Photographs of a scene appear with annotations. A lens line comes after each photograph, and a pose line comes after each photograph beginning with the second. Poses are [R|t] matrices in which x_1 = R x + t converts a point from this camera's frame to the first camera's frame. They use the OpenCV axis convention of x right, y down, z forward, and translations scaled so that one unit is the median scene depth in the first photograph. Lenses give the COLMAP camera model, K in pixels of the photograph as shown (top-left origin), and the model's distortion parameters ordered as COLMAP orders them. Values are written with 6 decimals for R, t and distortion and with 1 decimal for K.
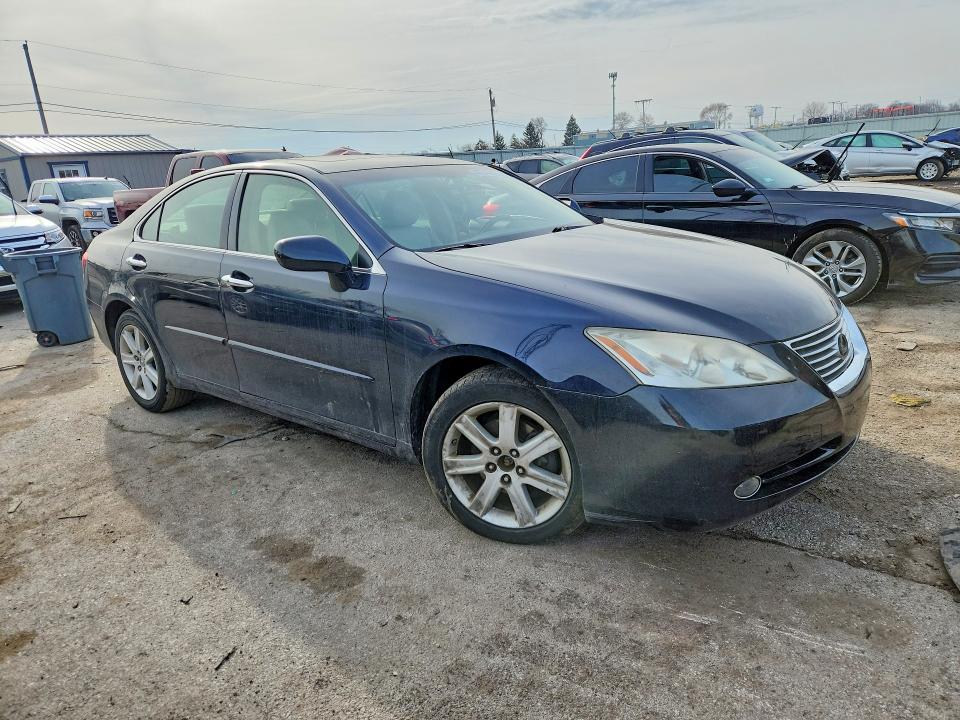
lens RADIAL K [[667.4, 0, 479.6], [0, 667.4, 355.4], [0, 0, 1]] dist [-0.000082, -0.008389]
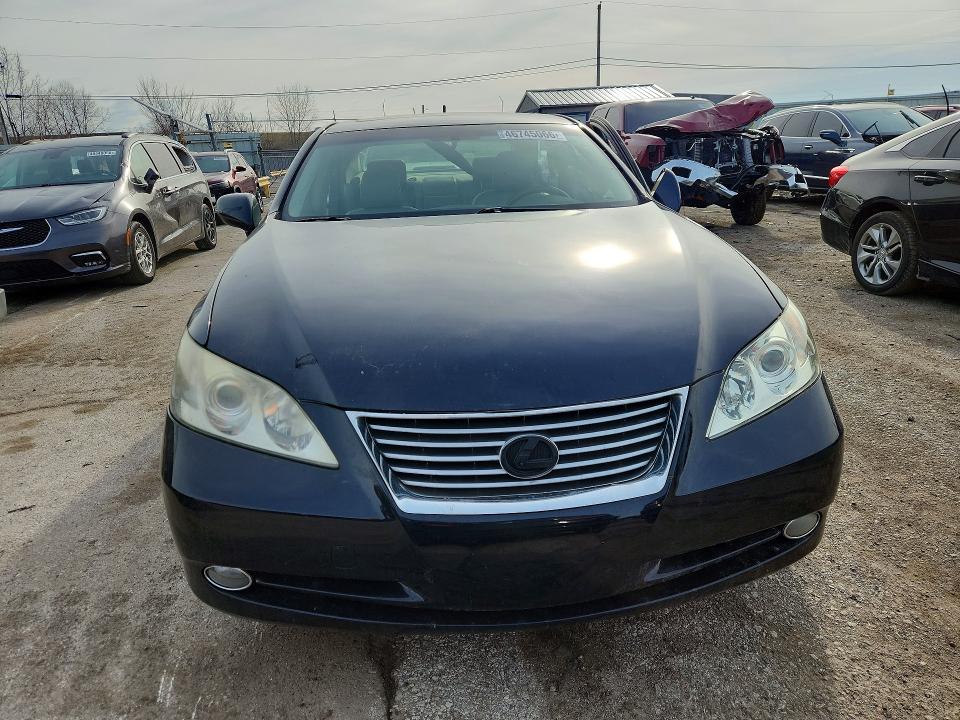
lens RADIAL K [[667.4, 0, 481.1], [0, 667.4, 358.4], [0, 0, 1]] dist [-0.000082, -0.008389]
pose [[0.688705, 0.231495, -0.687092, 0.782211], [-0.175905, 0.972695, 0.151403, -0.151218], [0.703379, 0.016591, 0.710621, 0.491512]]
